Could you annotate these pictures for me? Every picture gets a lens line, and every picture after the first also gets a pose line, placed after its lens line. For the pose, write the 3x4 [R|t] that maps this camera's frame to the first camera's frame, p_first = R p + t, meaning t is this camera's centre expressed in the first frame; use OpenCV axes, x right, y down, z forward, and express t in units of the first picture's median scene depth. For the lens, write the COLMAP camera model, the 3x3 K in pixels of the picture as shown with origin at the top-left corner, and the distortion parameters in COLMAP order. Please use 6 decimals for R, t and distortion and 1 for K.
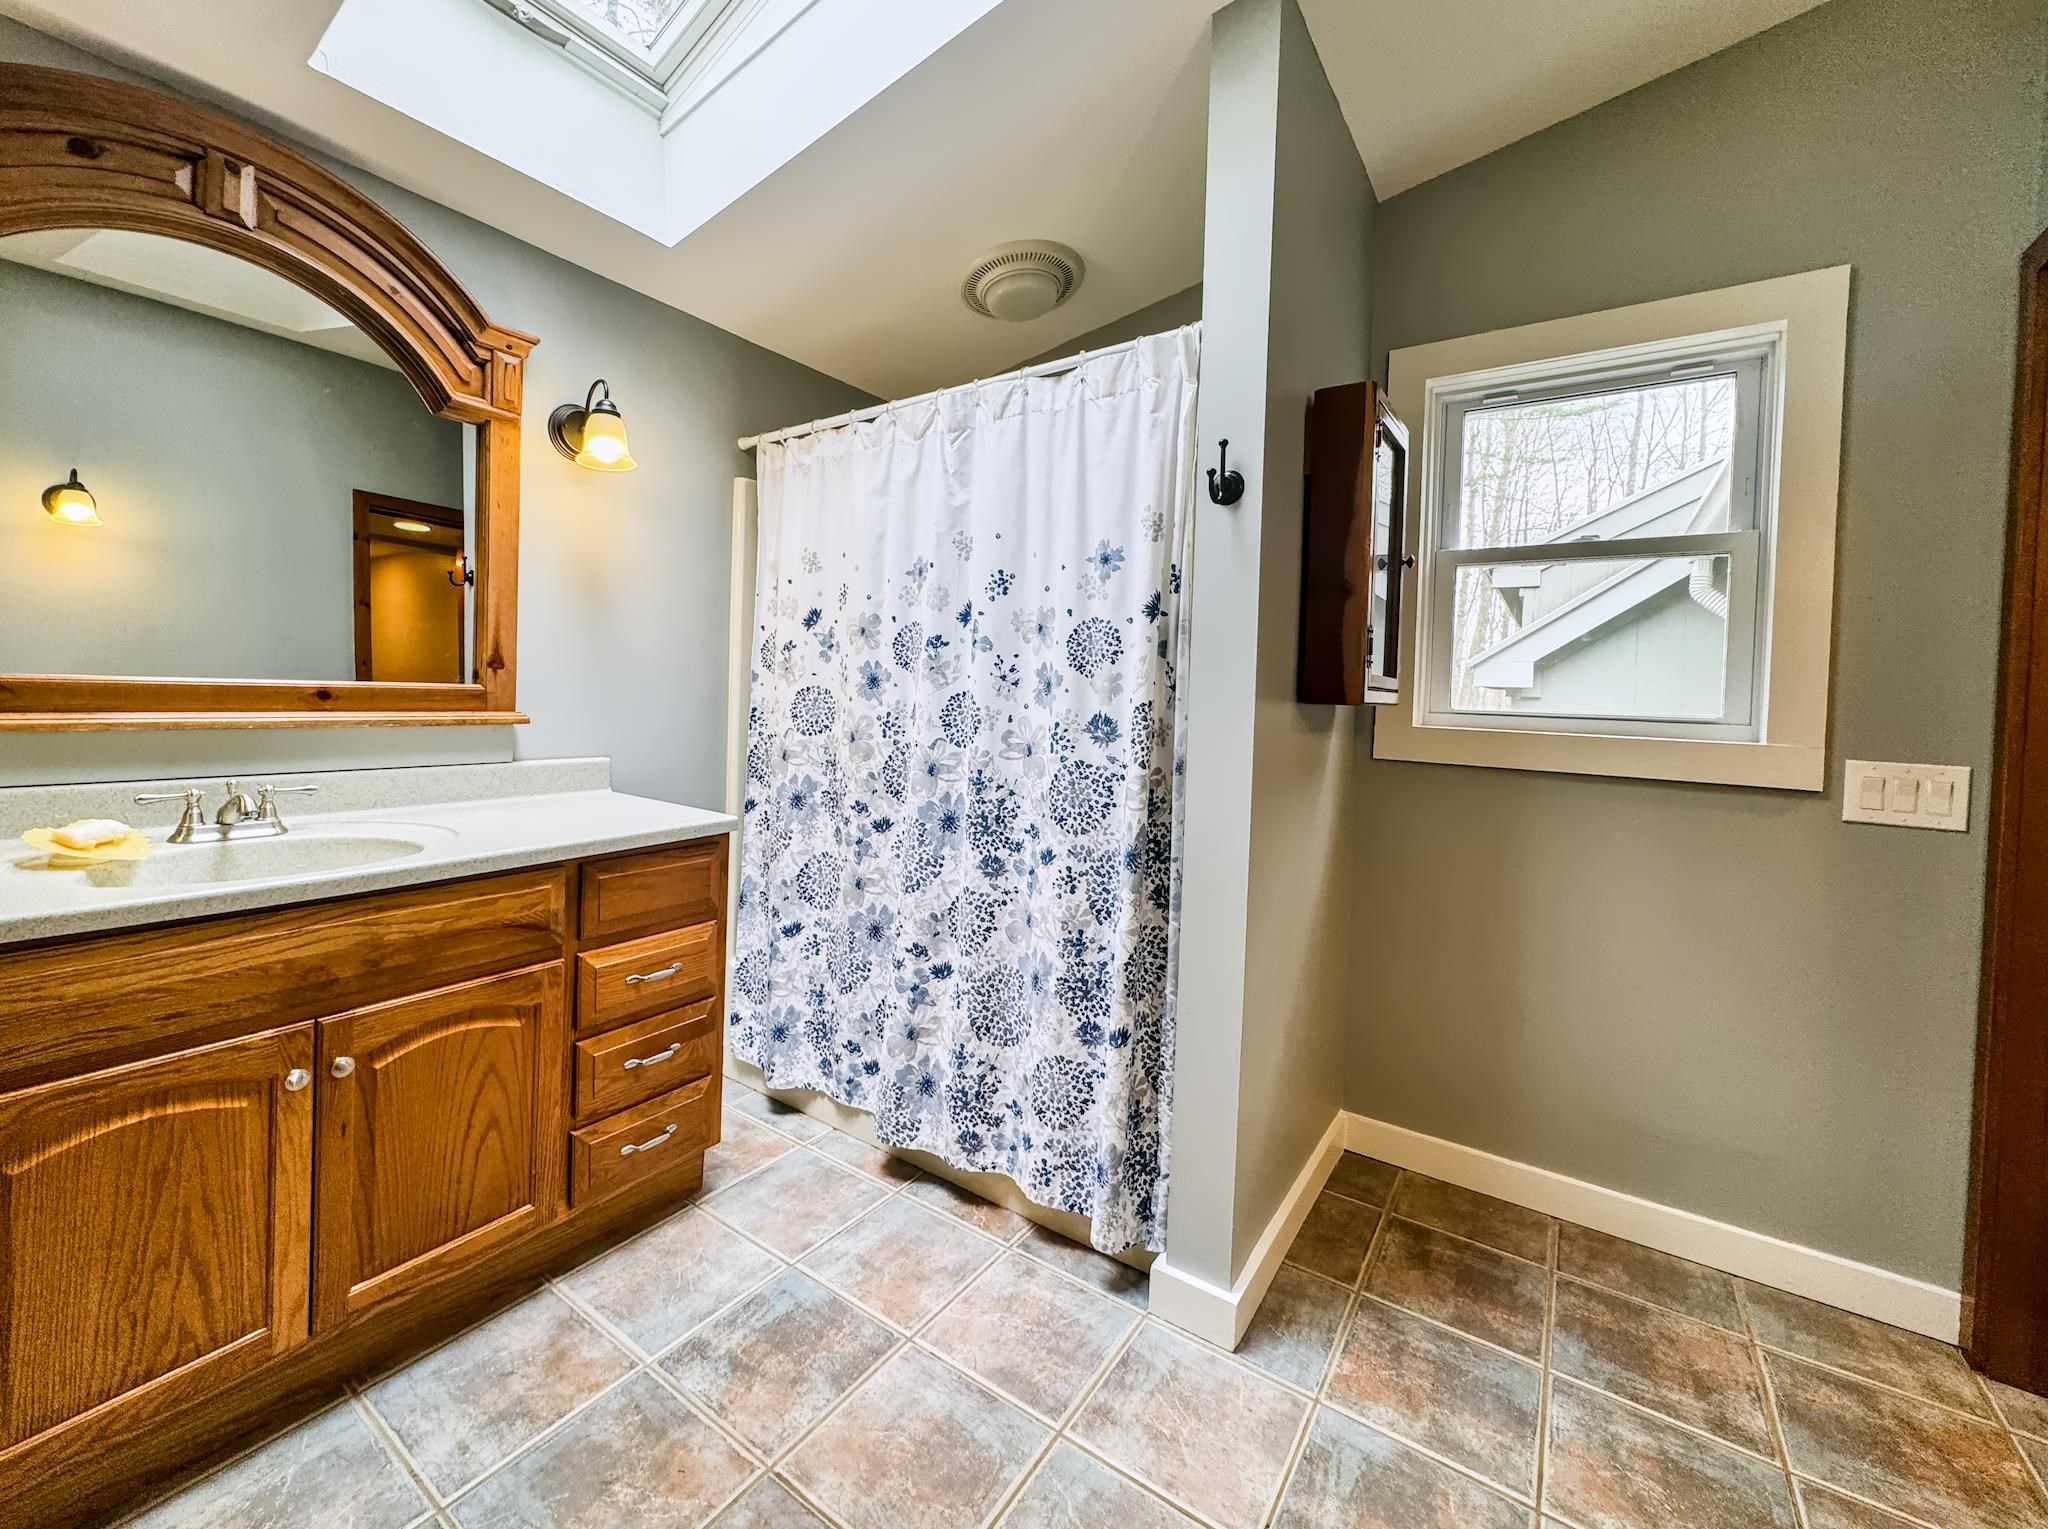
lens RADIAL K [[820.3, 0, 1000.4], [0, 820.3, 711.6], [0, 0, 1]] dist [-0.001878, -0.000658]
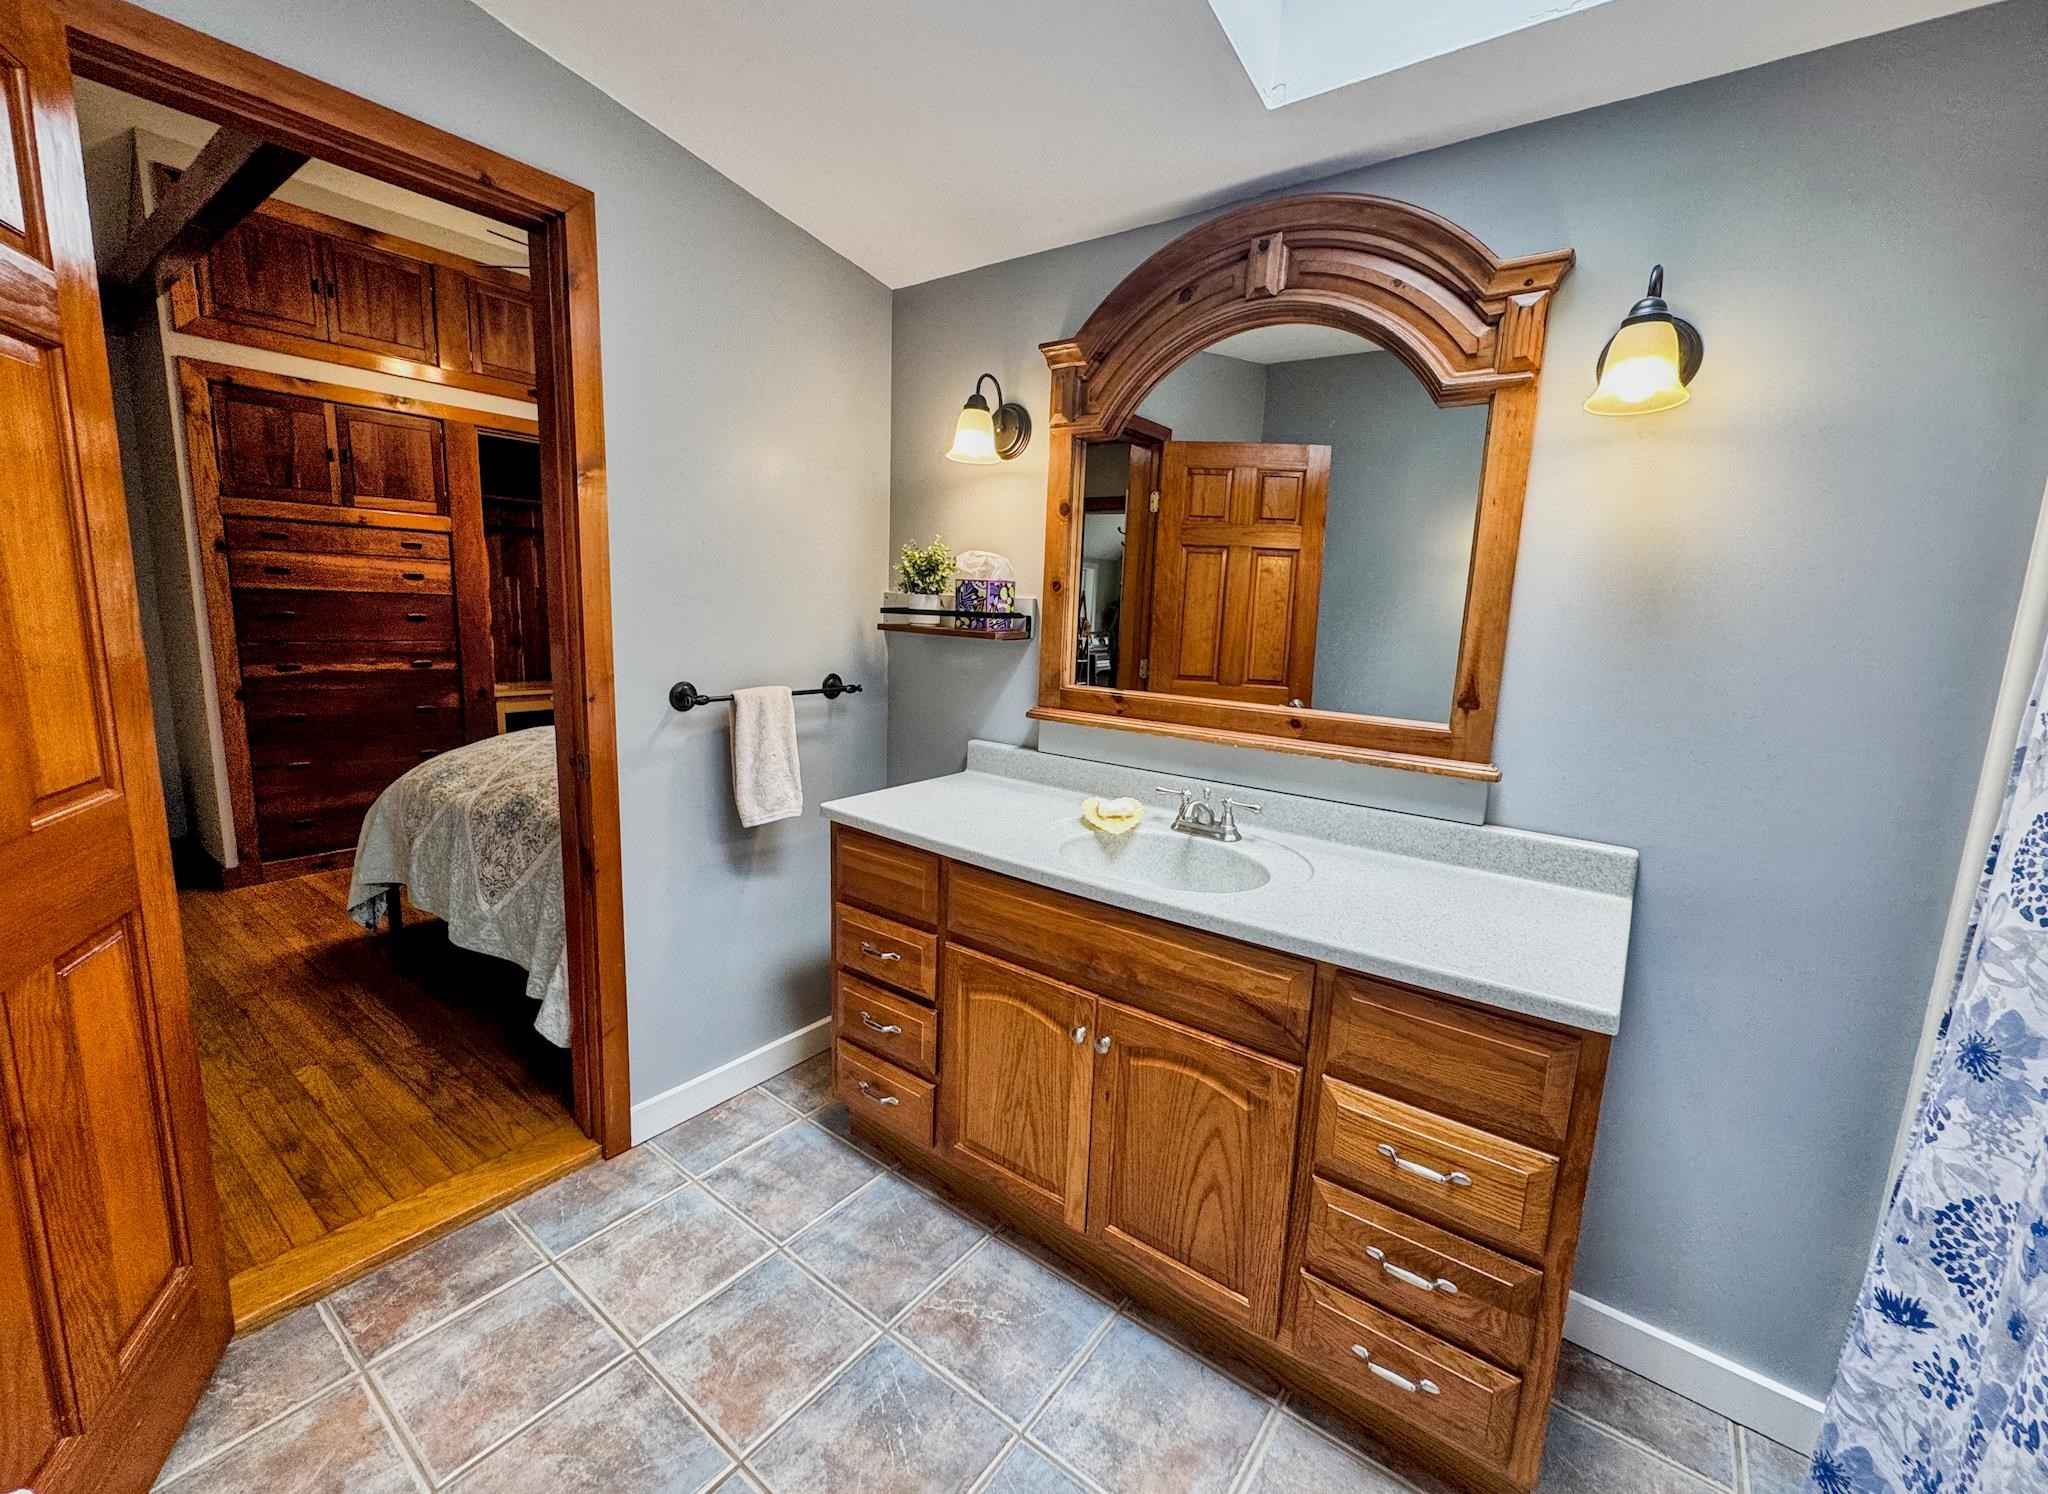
lens RADIAL K [[852.2, 0, 1017.7], [0, 852.2, 745.8], [0, 0, 1]] dist [-0.002885, 0.000691]
pose [[-0.045959, 0.132739, -0.990085, 0.280616], [-0.056917, 0.989174, 0.135259, -0.119863], [0.997321, 0.062569, -0.037906, 0.683966]]
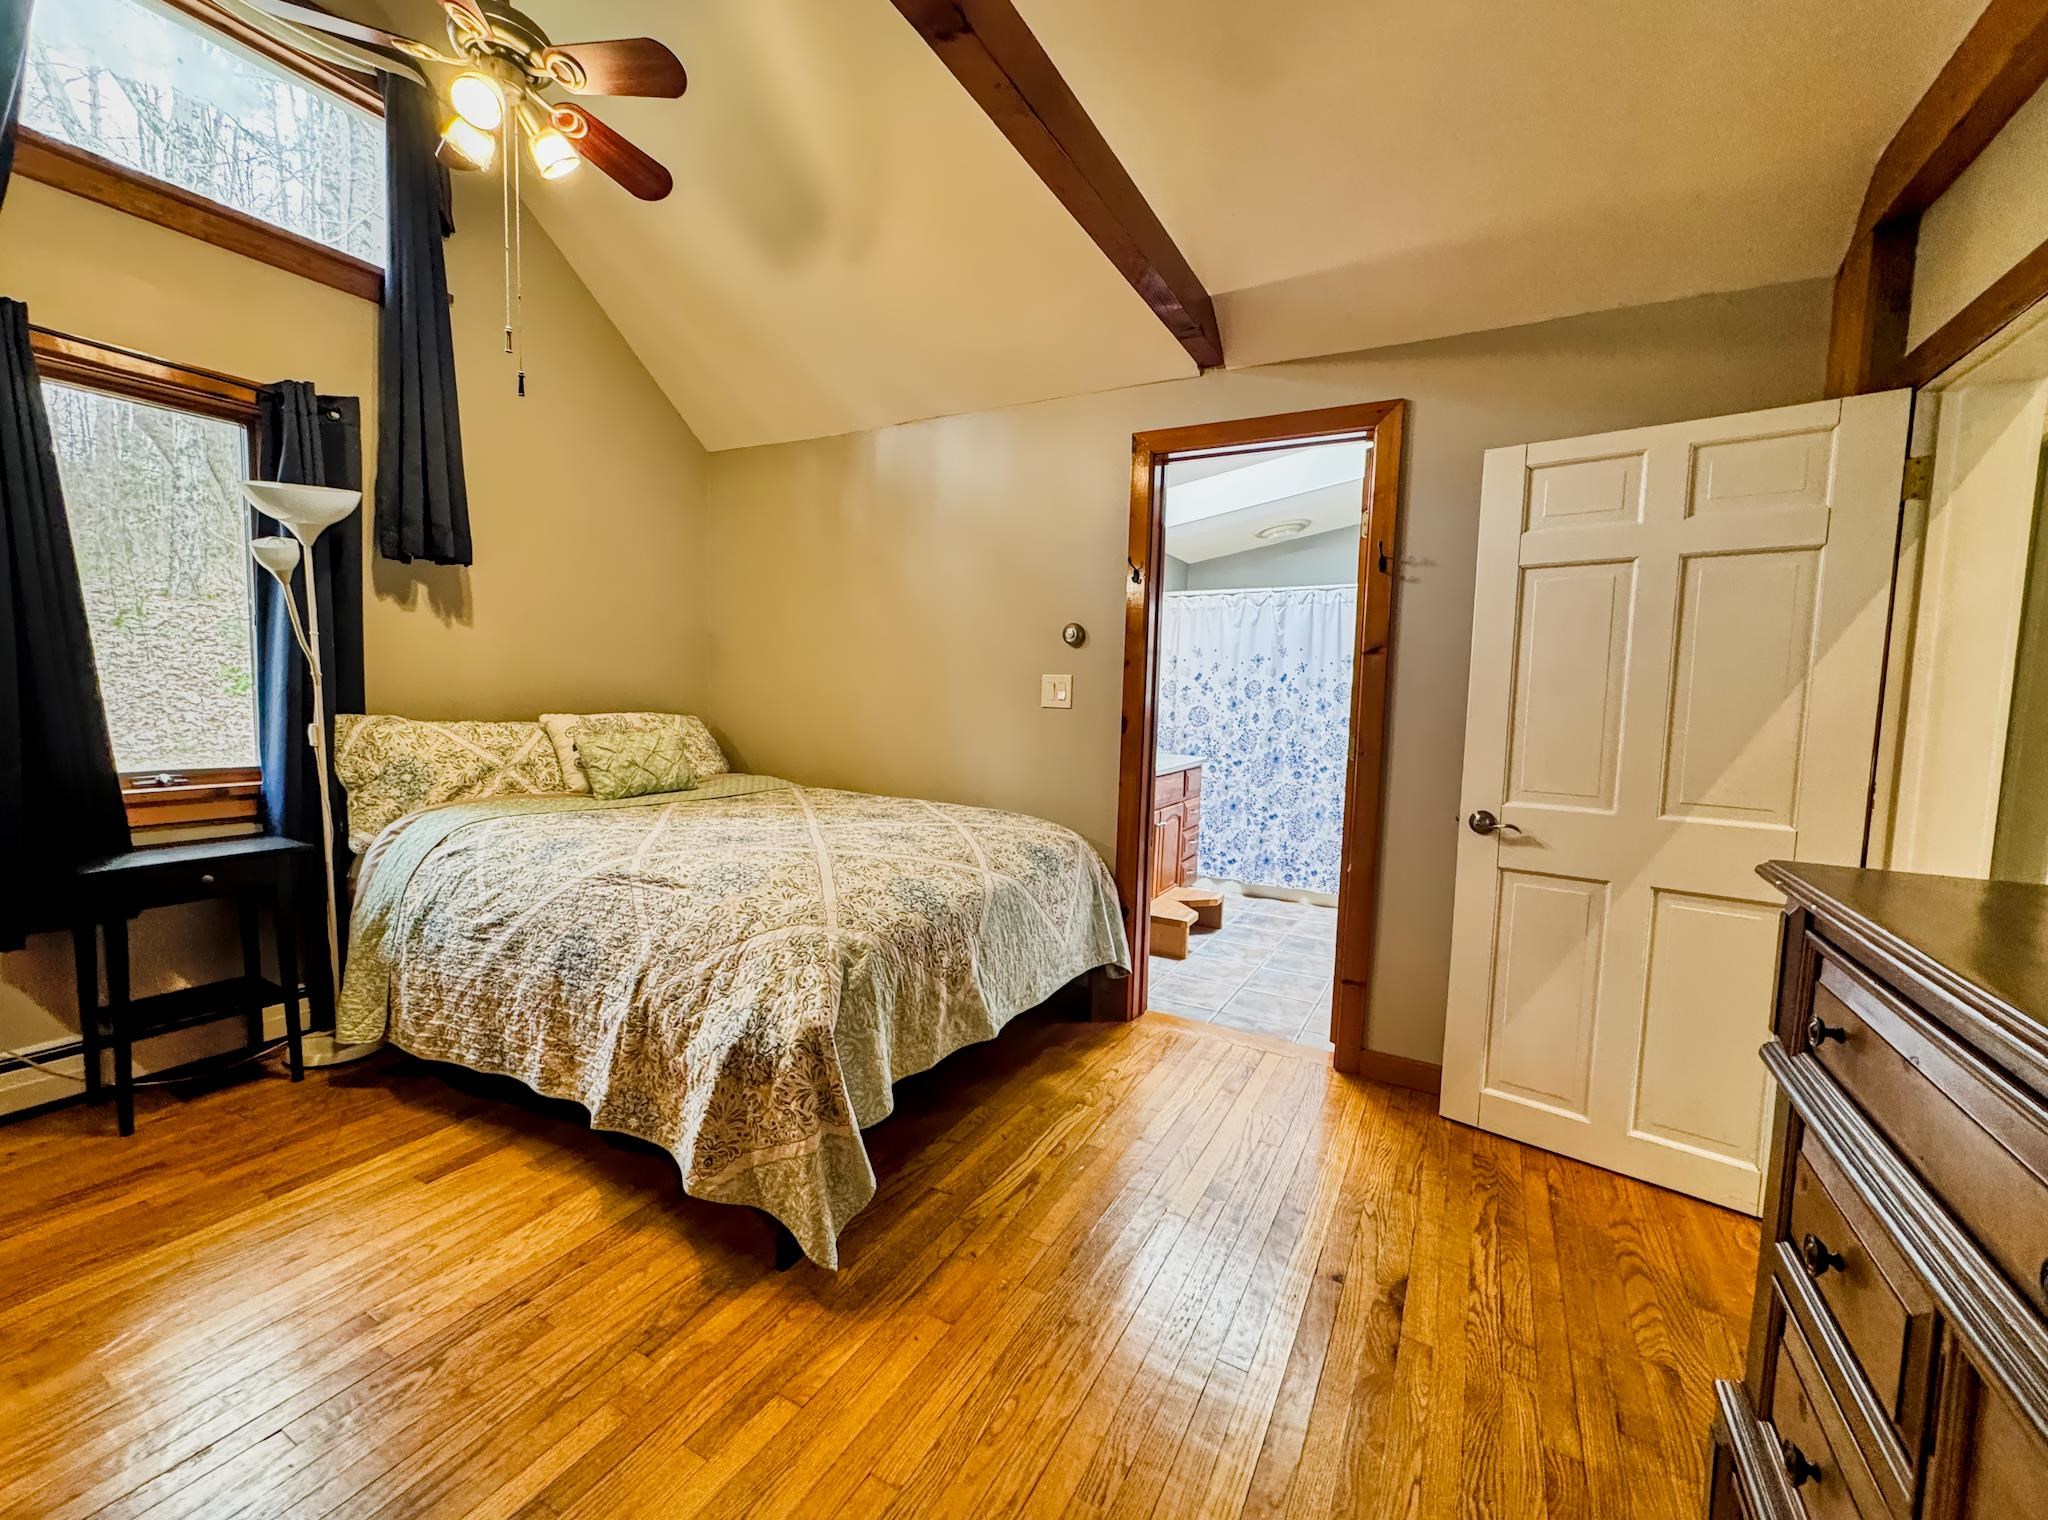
lens RADIAL K [[820.3, 0, 1023.6], [0, 820.3, 765.4], [0, 0, 1]] dist [-0.001878, -0.000658]
pose [[0.995817, -0.012401, 0.090523, -1.287884], [0.005372, 0.996979, 0.077484, -0.061021], [-0.091210, -0.076673, 0.992876, -1.762061]]
